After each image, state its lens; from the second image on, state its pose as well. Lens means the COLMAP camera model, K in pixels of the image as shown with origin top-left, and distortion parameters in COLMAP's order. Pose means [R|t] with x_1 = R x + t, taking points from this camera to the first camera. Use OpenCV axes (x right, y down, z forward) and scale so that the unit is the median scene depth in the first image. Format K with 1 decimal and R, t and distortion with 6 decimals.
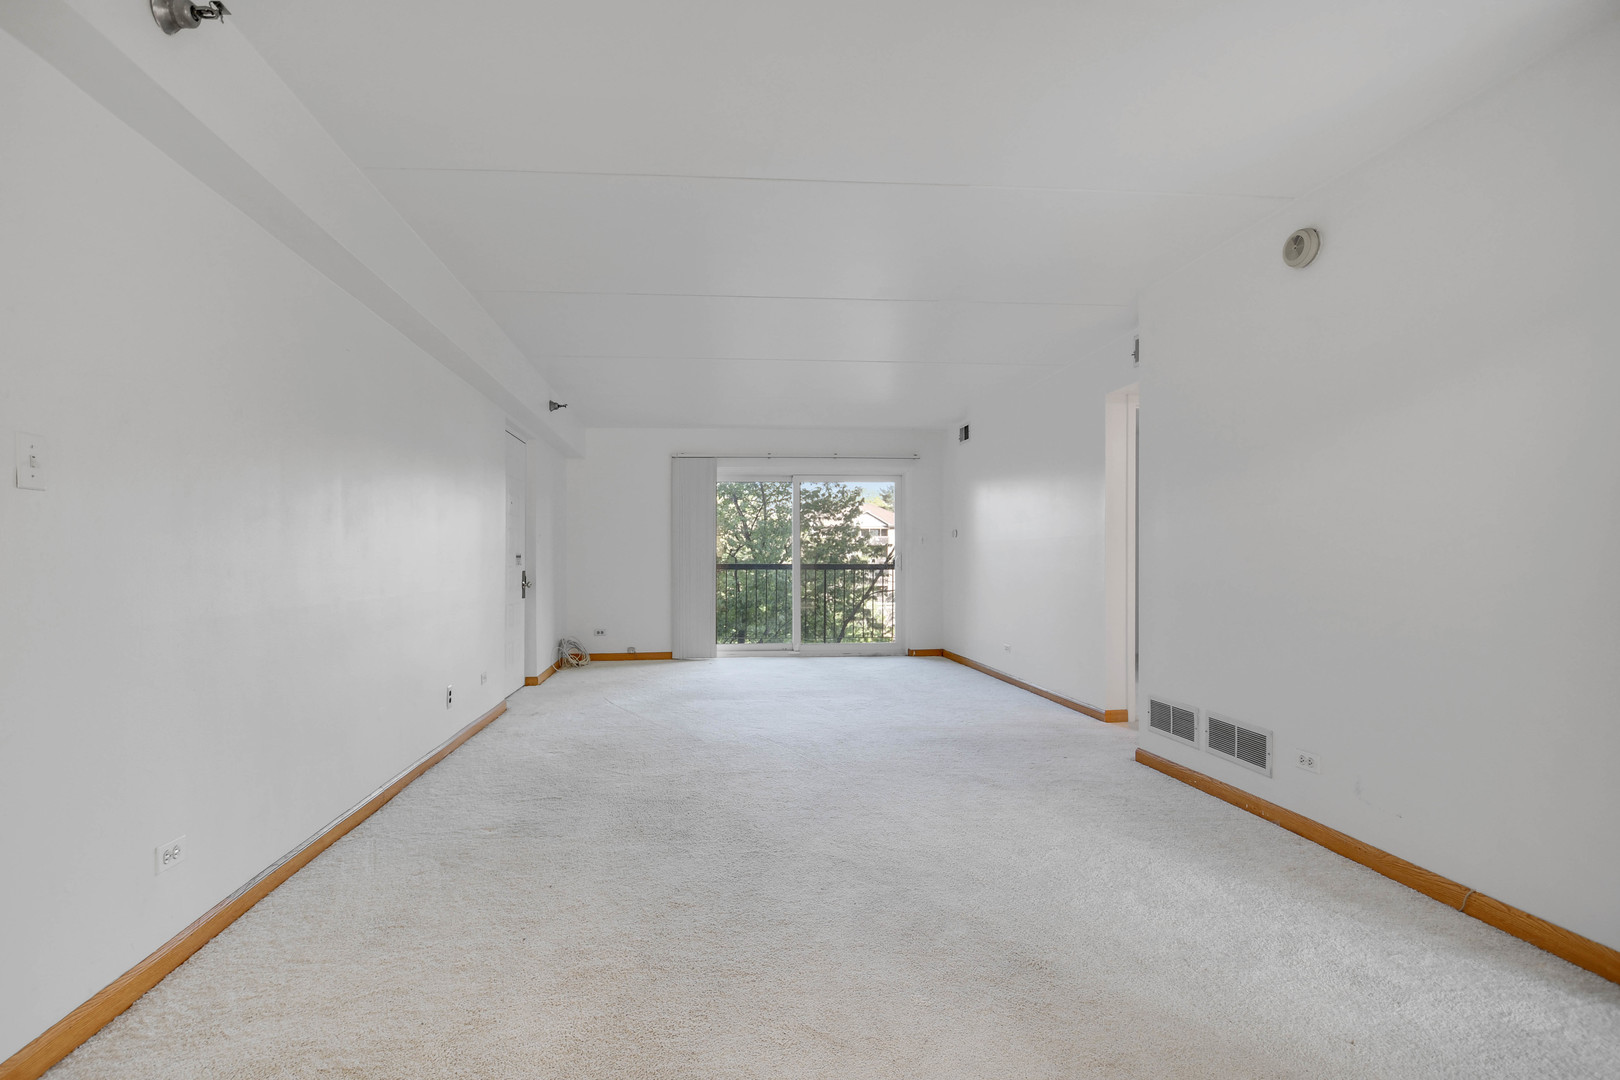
lens RADIAL K [[729.9, 0, 809.4], [0, 729.9, 564.3], [0, 0, 1]] dist [-0.042182, -0.000636]
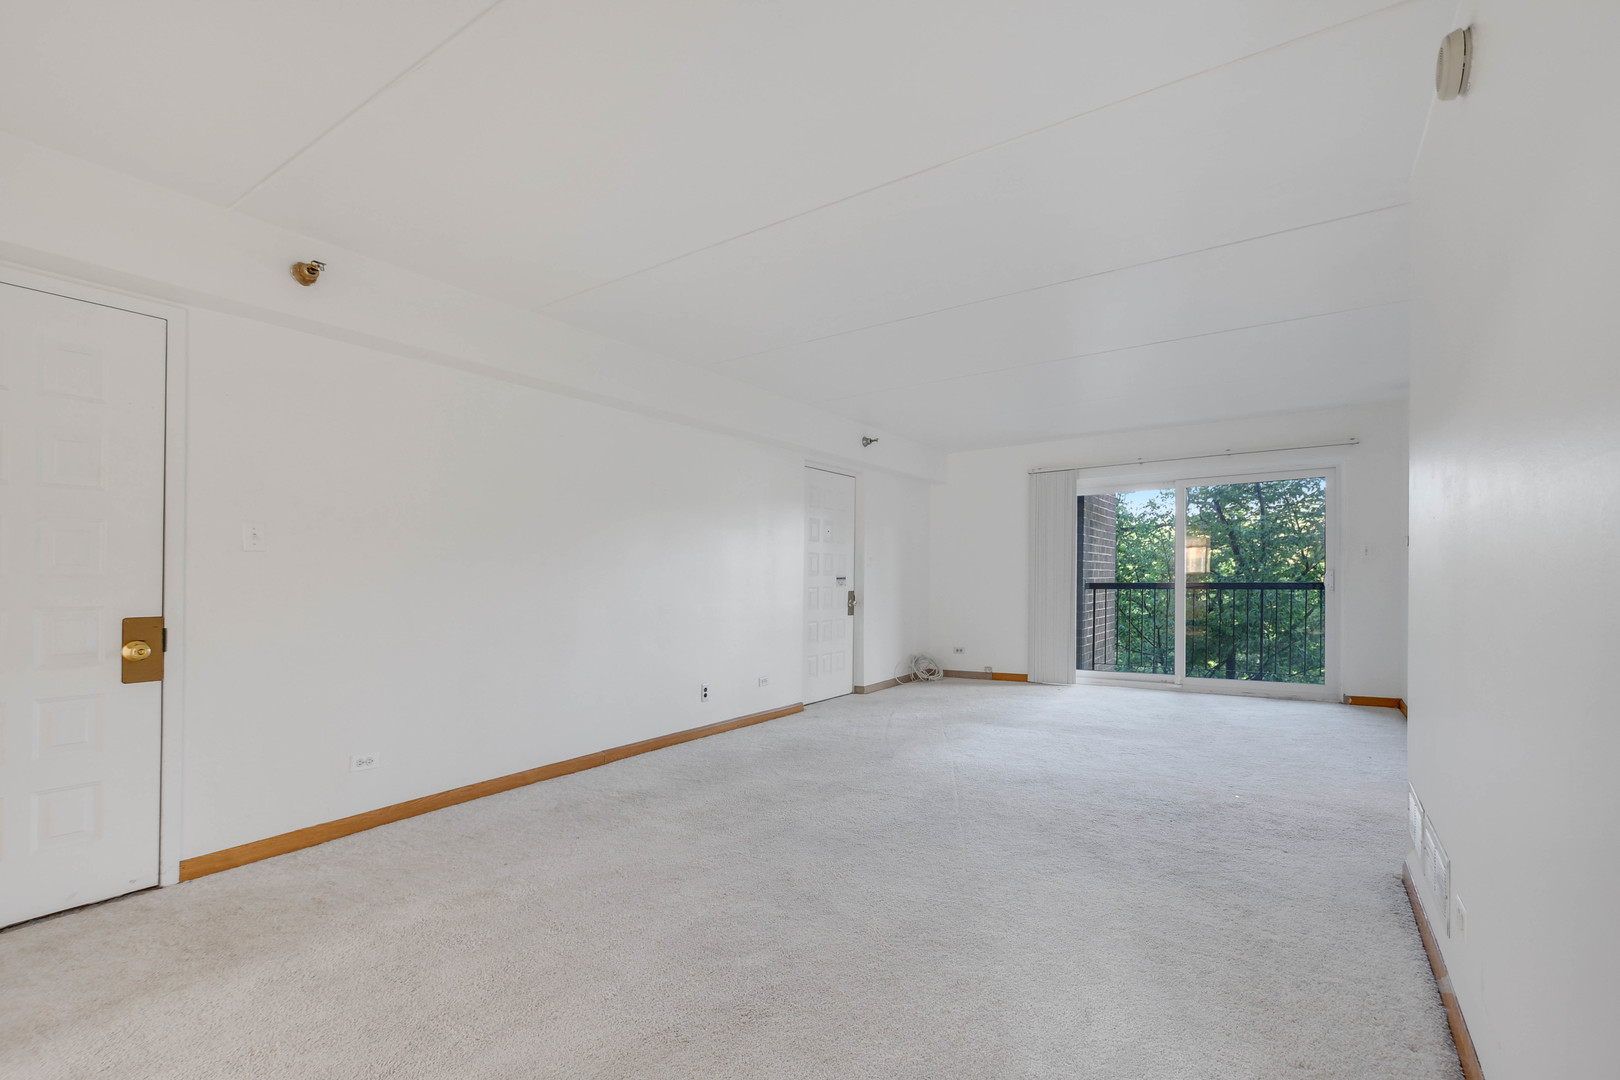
lens RADIAL K [[729.1, 0, 796.8], [0, 729.1, 568.4], [0, 0, 1]] dist [0.000412, -0.000454]
pose [[0.777051, -0.015027, -0.629258, 0.191351], [0.003057, 0.999793, -0.020100, -0.002170], [0.629430, 0.013695, 0.776937, 0.054177]]
